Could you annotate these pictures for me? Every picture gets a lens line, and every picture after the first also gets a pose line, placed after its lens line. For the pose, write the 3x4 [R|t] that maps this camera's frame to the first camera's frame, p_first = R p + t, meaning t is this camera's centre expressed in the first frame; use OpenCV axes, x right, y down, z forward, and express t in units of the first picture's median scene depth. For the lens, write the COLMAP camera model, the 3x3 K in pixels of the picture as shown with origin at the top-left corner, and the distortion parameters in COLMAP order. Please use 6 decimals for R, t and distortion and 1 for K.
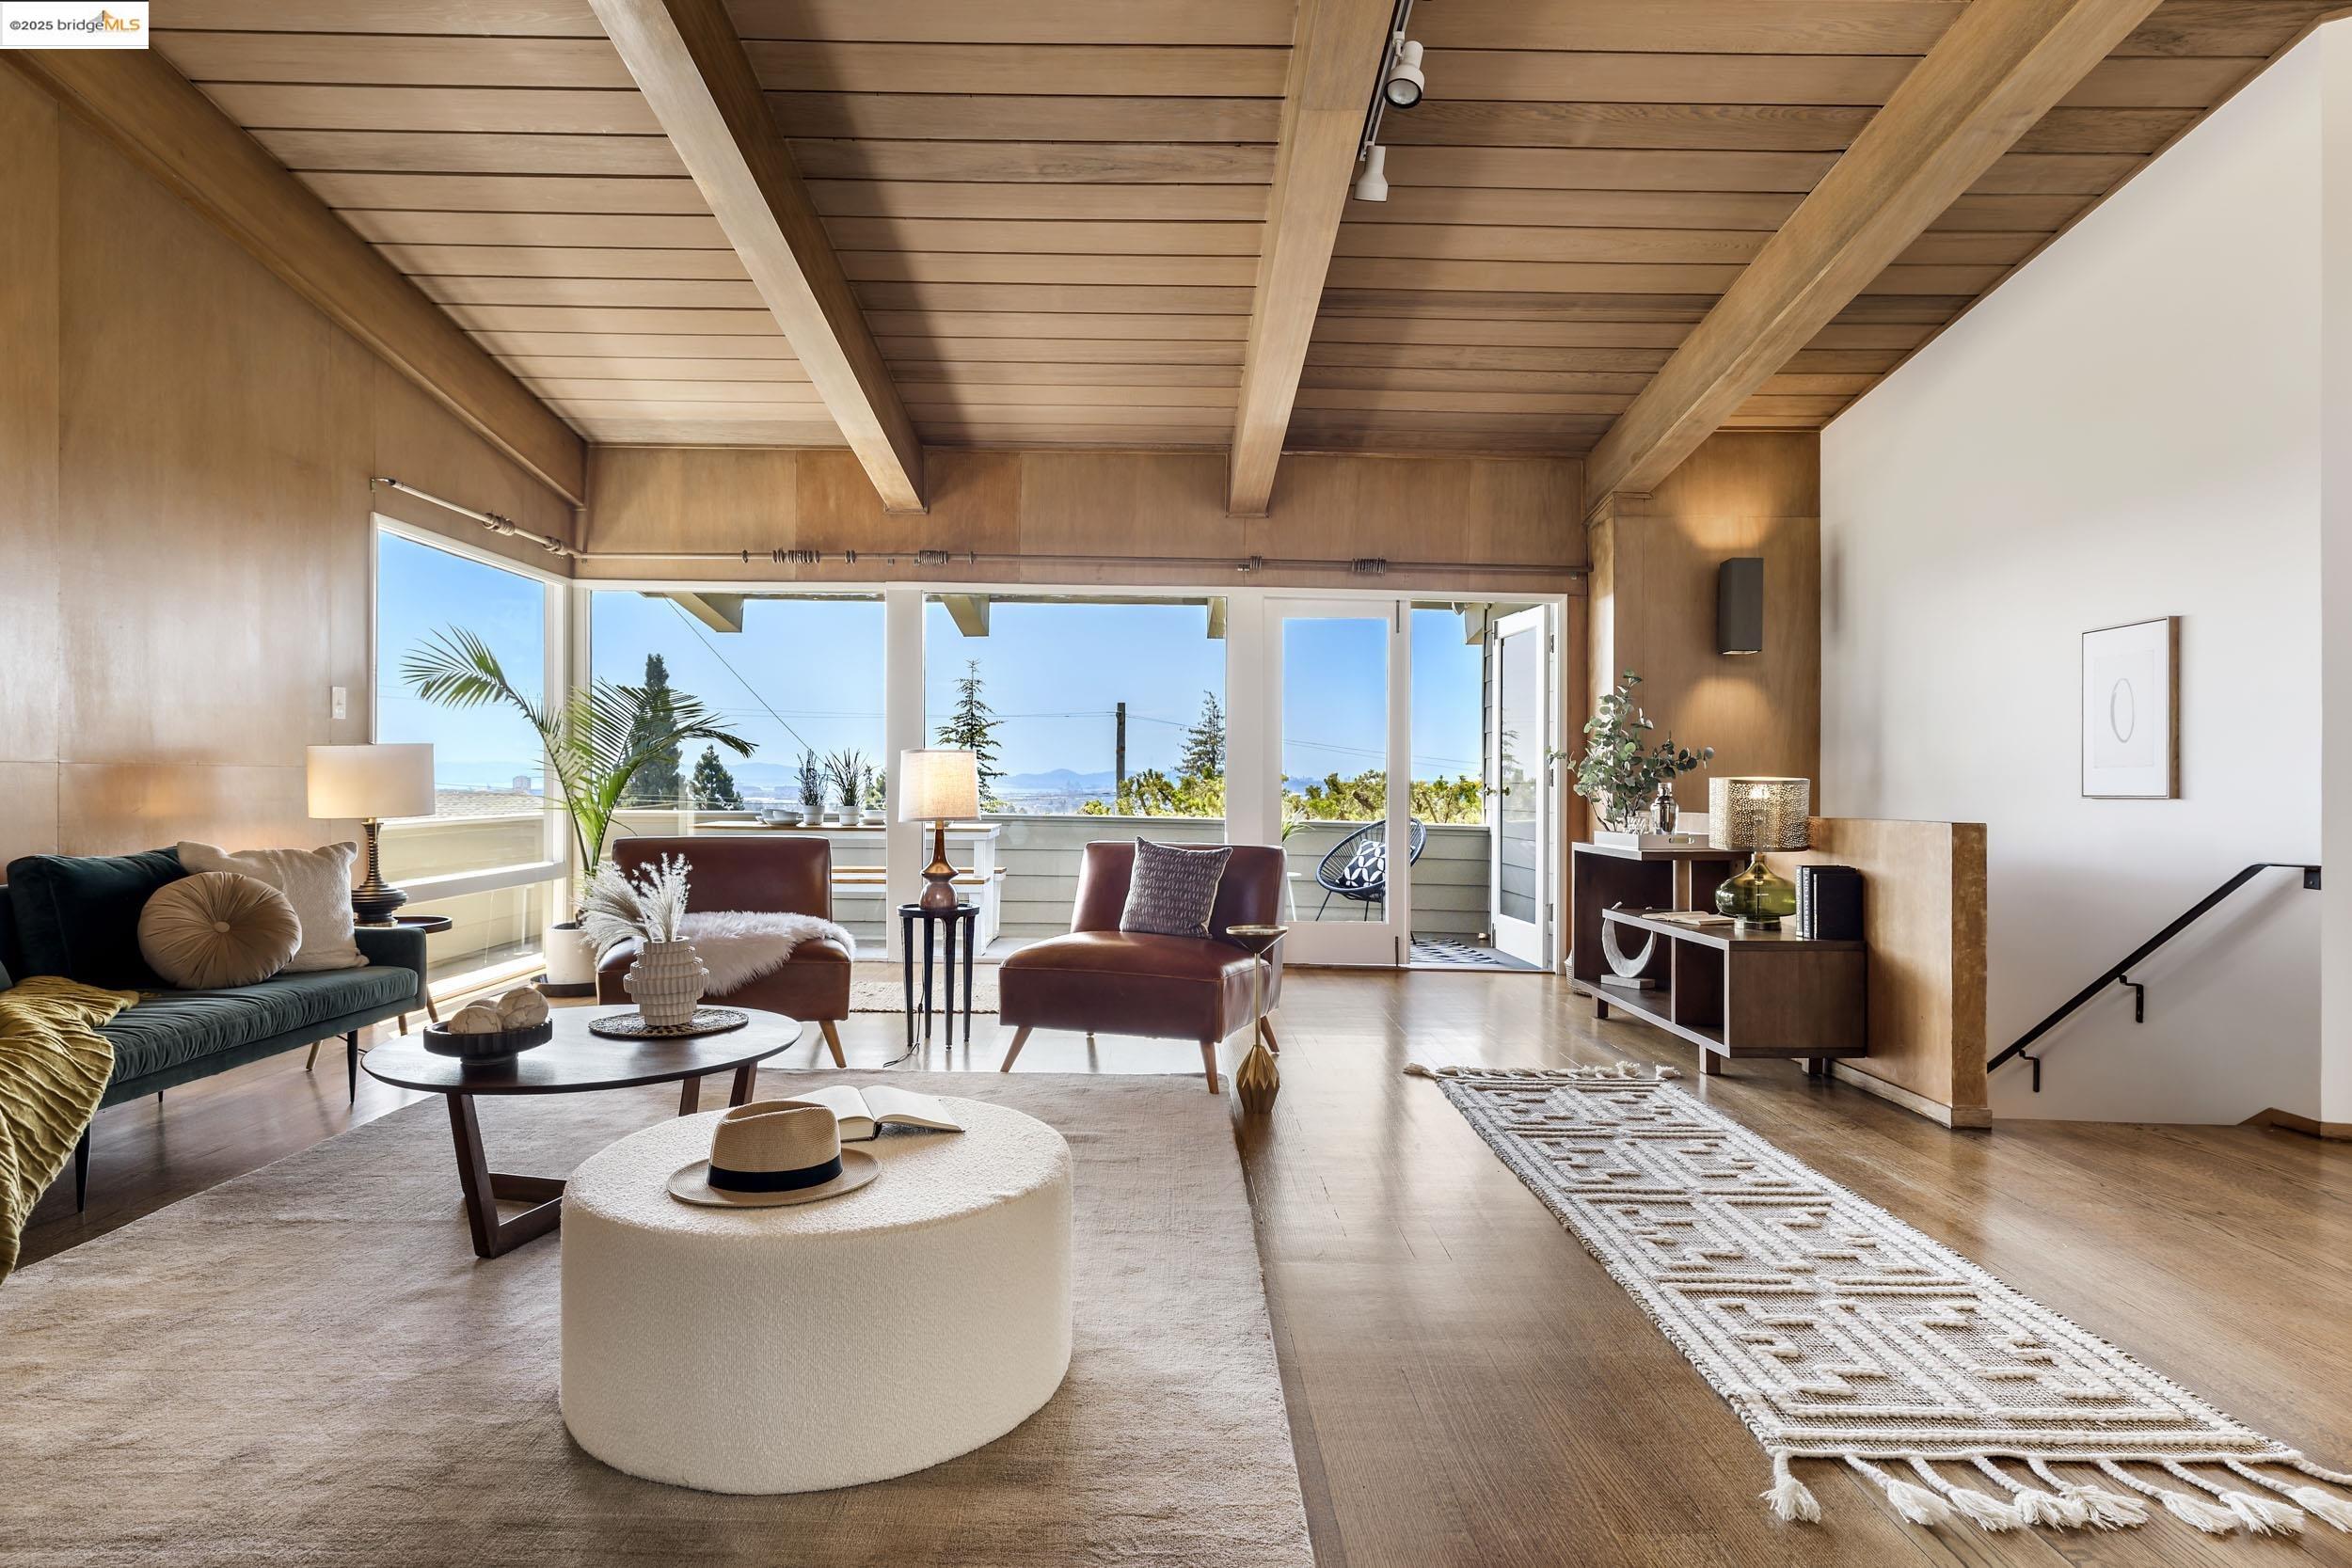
lens RADIAL K [[1276.7, 0, 1176.0], [0, 1276.7, 784.0], [0, 0, 1]] dist [0.001278, 0.000412]
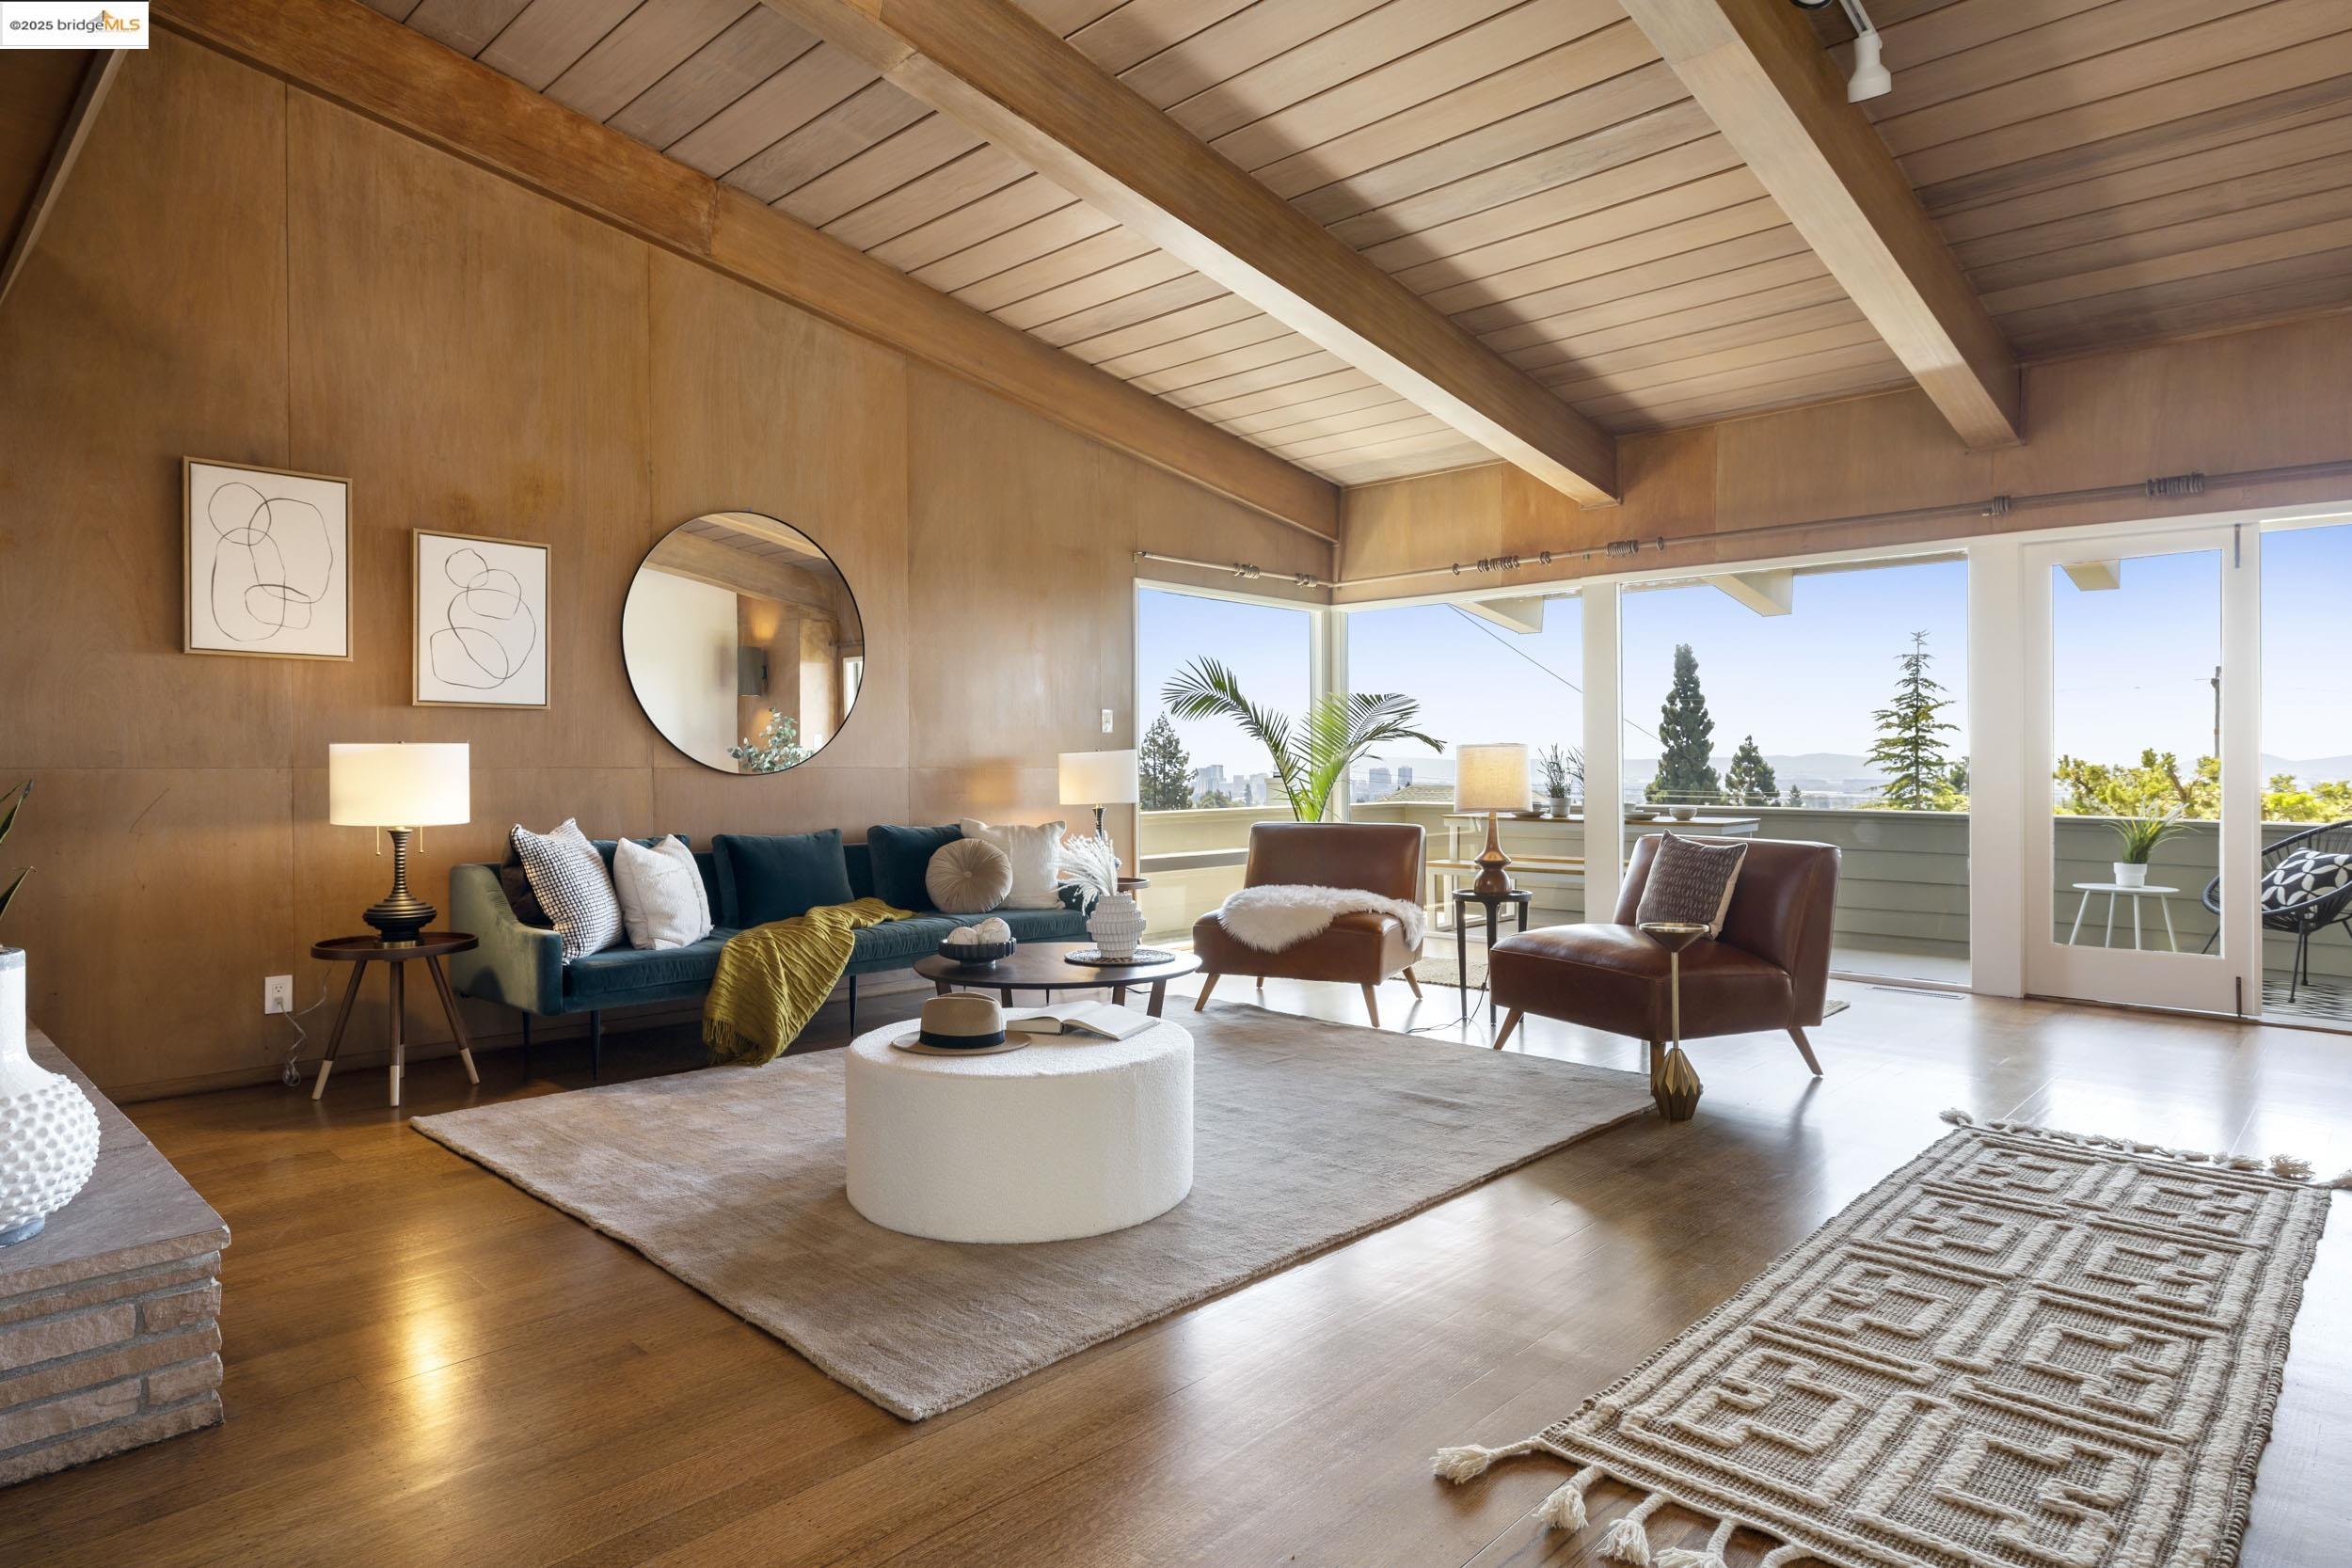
lens RADIAL K [[1307.1, 0, 1157.9], [0, 1307.1, 774.8], [0, 0, 1]] dist [0.004632, 0.000886]
pose [[0.724752, -0.008535, -0.688957, 0.408427], [0.007216, 0.999962, -0.004797, 0.001737], [0.688972, -0.001495, 0.724786, 0.023793]]
